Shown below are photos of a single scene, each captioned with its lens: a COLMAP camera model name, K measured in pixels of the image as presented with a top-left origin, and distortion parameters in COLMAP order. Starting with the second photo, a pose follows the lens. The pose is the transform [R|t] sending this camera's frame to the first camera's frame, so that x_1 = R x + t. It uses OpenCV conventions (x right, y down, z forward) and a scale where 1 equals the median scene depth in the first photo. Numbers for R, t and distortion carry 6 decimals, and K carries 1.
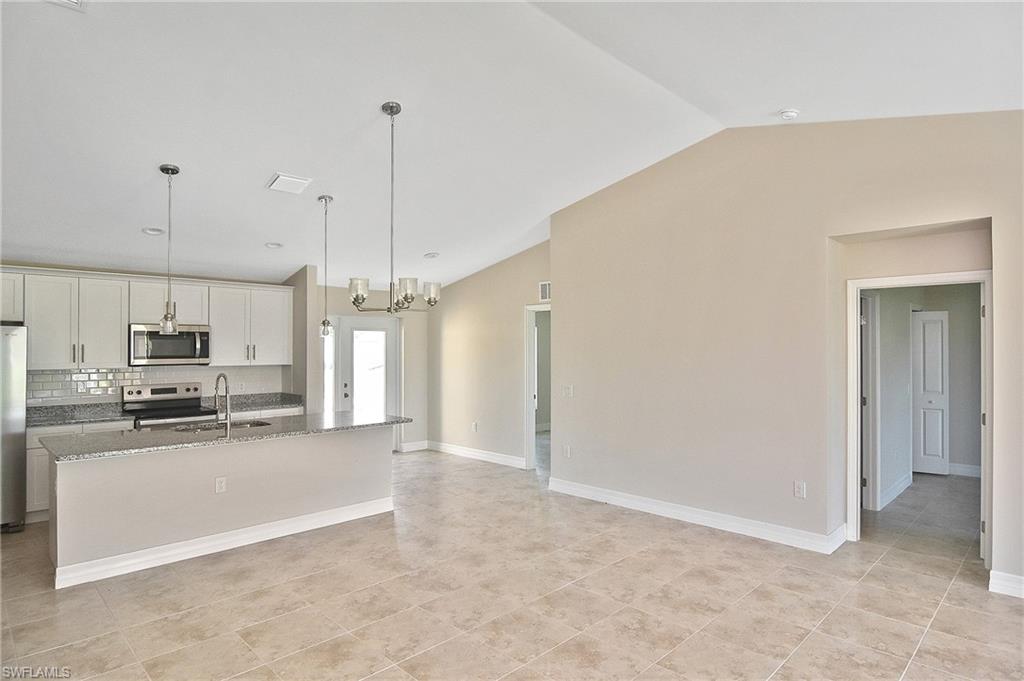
lens RADIAL K [[567.4, 0, 499.7], [0, 567.4, 342.2], [0, 0, 1]] dist [-0.005491, -0.001491]
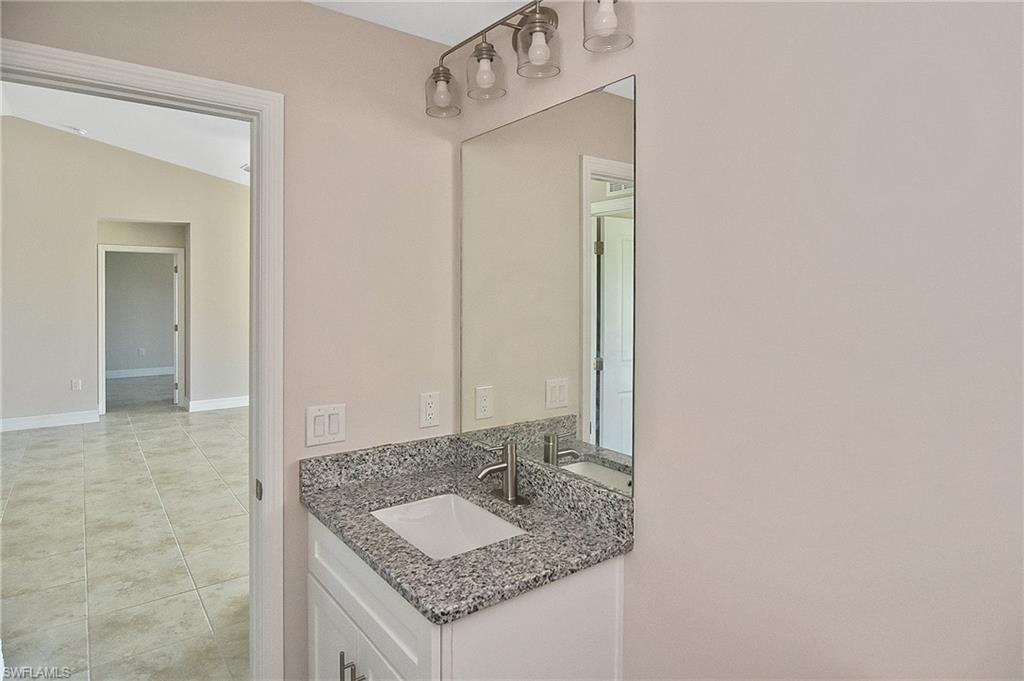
lens RADIAL K [[570.0, 0, 508.3], [0, 570.0, 302.2], [0, 0, 1]] dist [-0.006830, -0.001771]
pose [[0.126622, -0.007631, 0.991922, -0.782911], [-0.015048, 0.999841, 0.009612, 0.014501], [-0.991837, -0.016144, 0.126487, -0.292492]]
